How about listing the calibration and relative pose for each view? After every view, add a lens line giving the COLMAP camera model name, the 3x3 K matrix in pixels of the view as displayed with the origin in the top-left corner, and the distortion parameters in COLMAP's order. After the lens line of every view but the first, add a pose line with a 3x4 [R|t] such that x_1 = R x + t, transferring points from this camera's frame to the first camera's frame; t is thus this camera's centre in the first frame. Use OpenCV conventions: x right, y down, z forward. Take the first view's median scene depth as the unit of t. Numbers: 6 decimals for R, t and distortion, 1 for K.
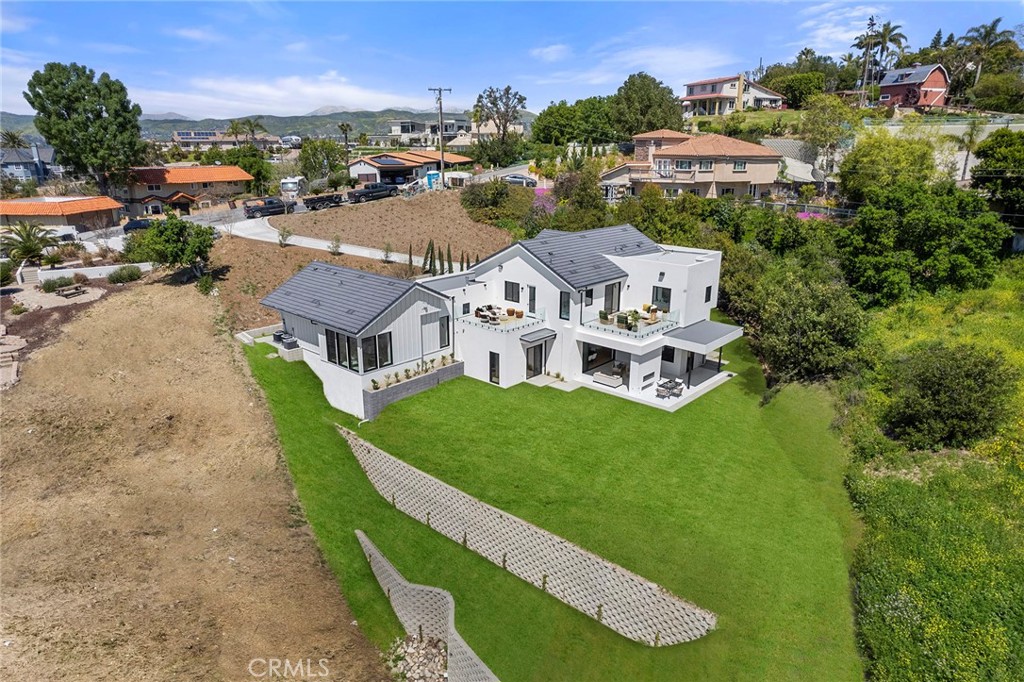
lens RADIAL K [[657.6, 0, 512.0], [0, 657.6, 341.0], [0, 0, 1]] dist [-0.038050, 0.000277]
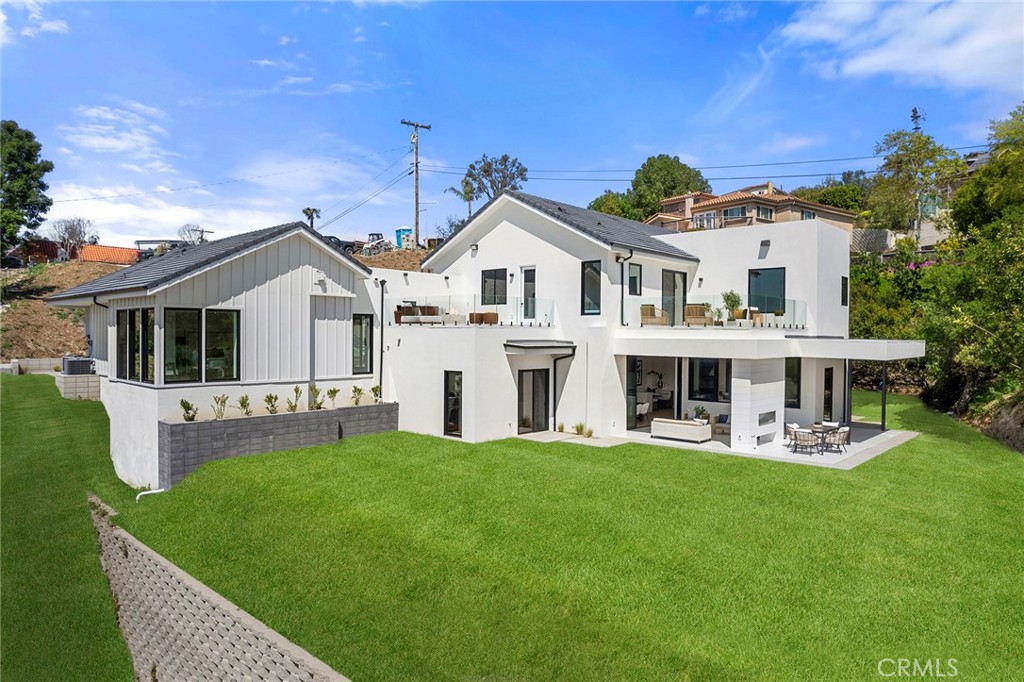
lens RADIAL K [[657.6, 0, 512.0], [0, 657.6, 341.0], [0, 0, 1]] dist [-0.038050, 0.000277]
pose [[0.999941, 0.003231, -0.010336, 0.022359], [-0.005988, 0.960235, -0.279129, 0.130678], [0.009023, 0.279174, 0.960198, 0.494855]]
